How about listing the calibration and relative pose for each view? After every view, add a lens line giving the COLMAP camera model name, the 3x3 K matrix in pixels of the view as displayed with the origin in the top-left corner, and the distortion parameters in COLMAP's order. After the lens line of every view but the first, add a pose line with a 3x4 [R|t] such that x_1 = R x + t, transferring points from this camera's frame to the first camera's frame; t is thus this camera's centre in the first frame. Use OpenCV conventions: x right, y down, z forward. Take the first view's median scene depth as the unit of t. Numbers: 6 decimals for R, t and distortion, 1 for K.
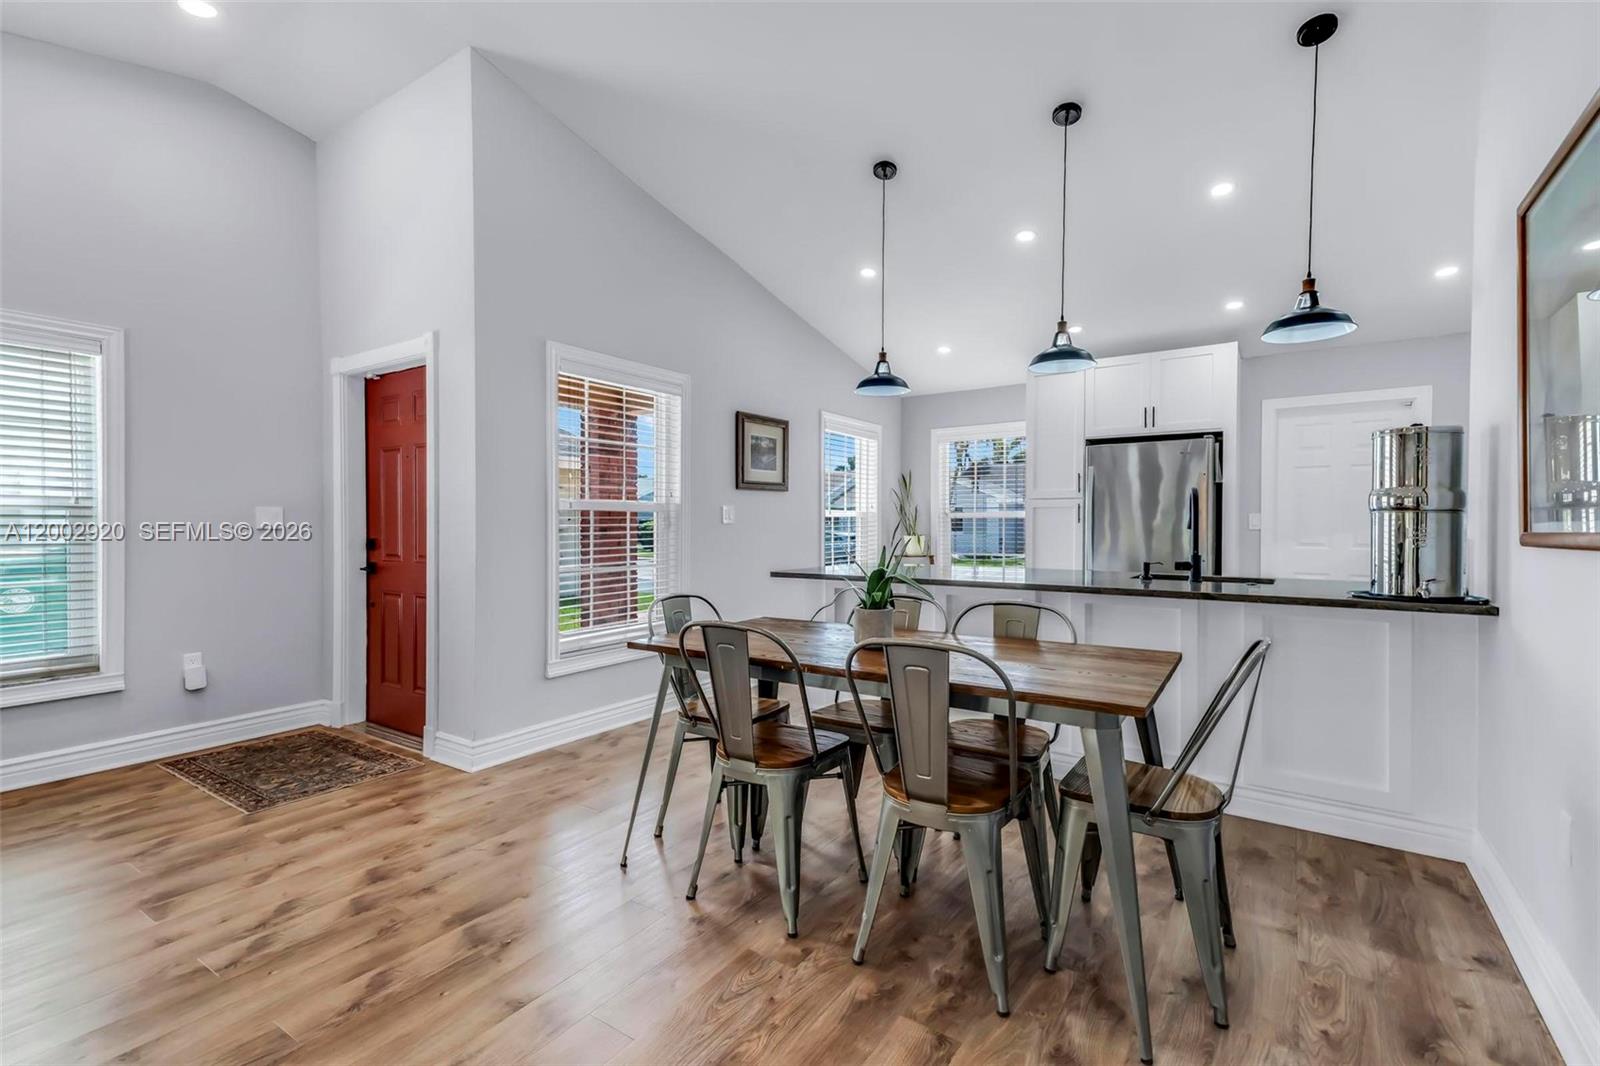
lens RADIAL K [[717.8, 0, 804.2], [0, 717.8, 535.0], [0, 0, 1]] dist [0.029472, -0.000240]
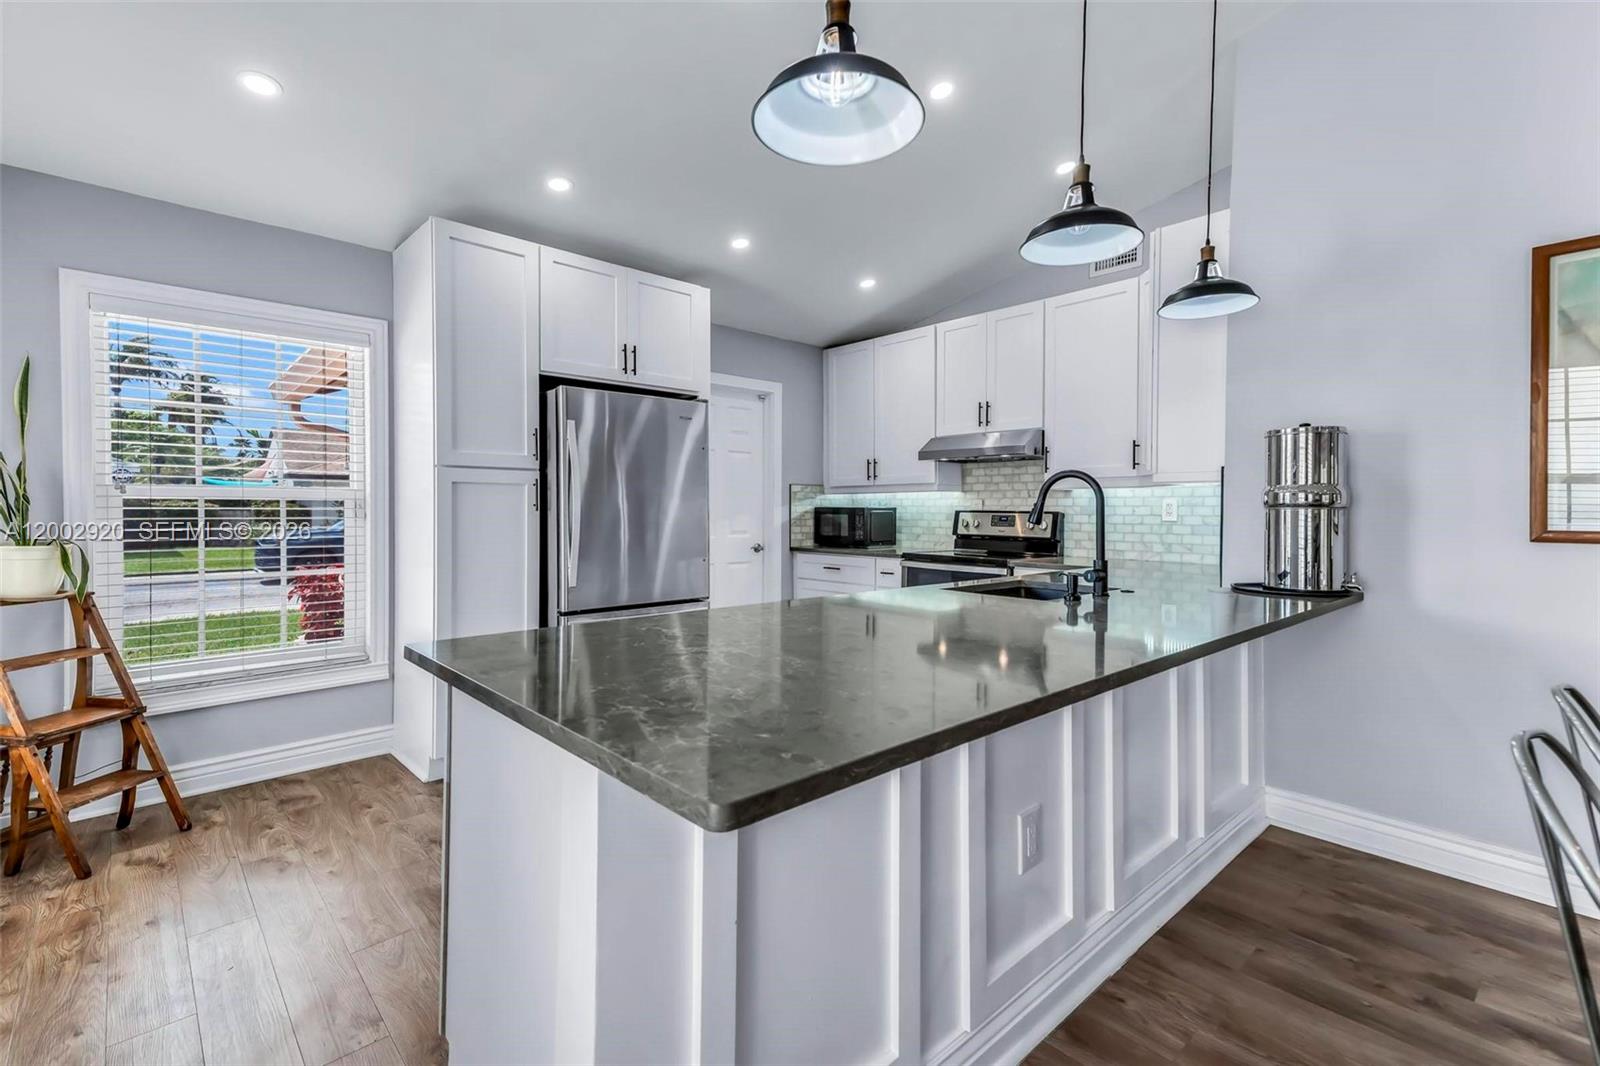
lens RADIAL K [[713.9, 0, 794.9], [0, 713.9, 512.3], [0, 0, 1]] dist [0.022566, 0.000005]
pose [[0.238787, -0.005220, 0.971058, -0.236521], [0.007852, 0.999963, 0.003445, -0.024823], [-0.971040, 0.006802, 0.238819, 1.031347]]
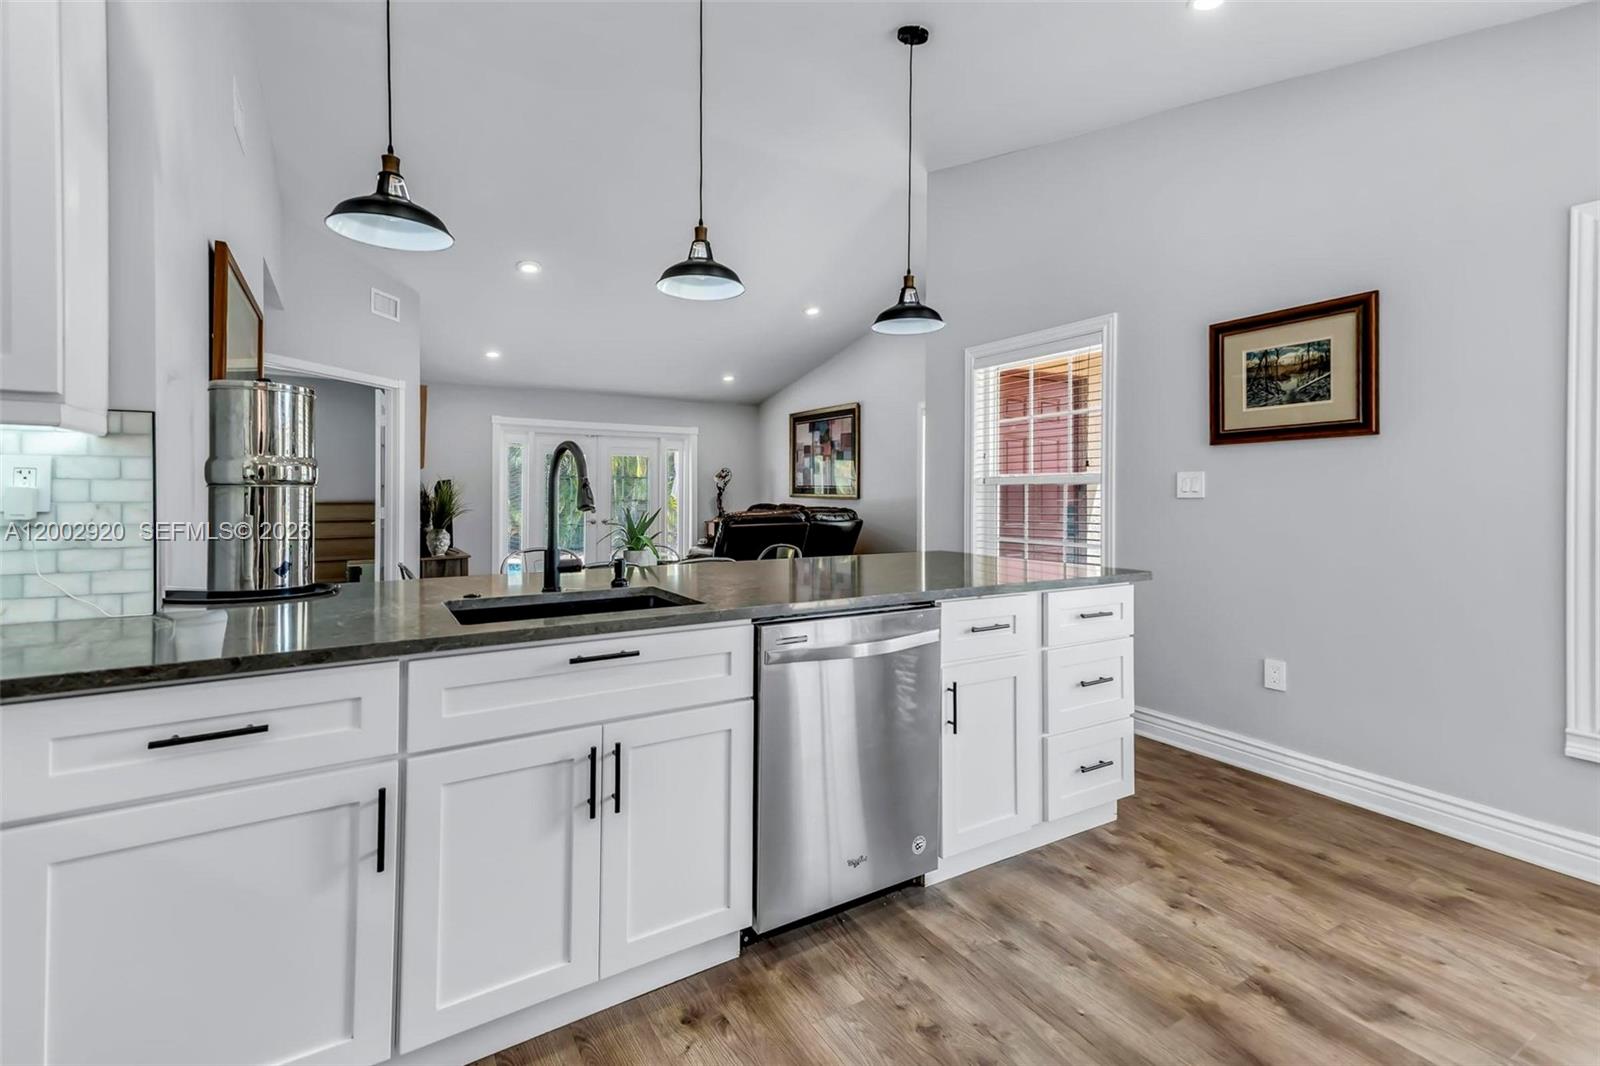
lens RADIAL K [[729.9, 0, 801.3], [0, 729.9, 489.7], [0, 0, 1]] dist [0.043041, -0.000117]
pose [[-0.421521, -0.004263, -0.906809, 0.947063], [-0.016885, 0.999852, 0.003148, -0.028071], [0.906661, 0.016639, -0.421531, 1.341319]]
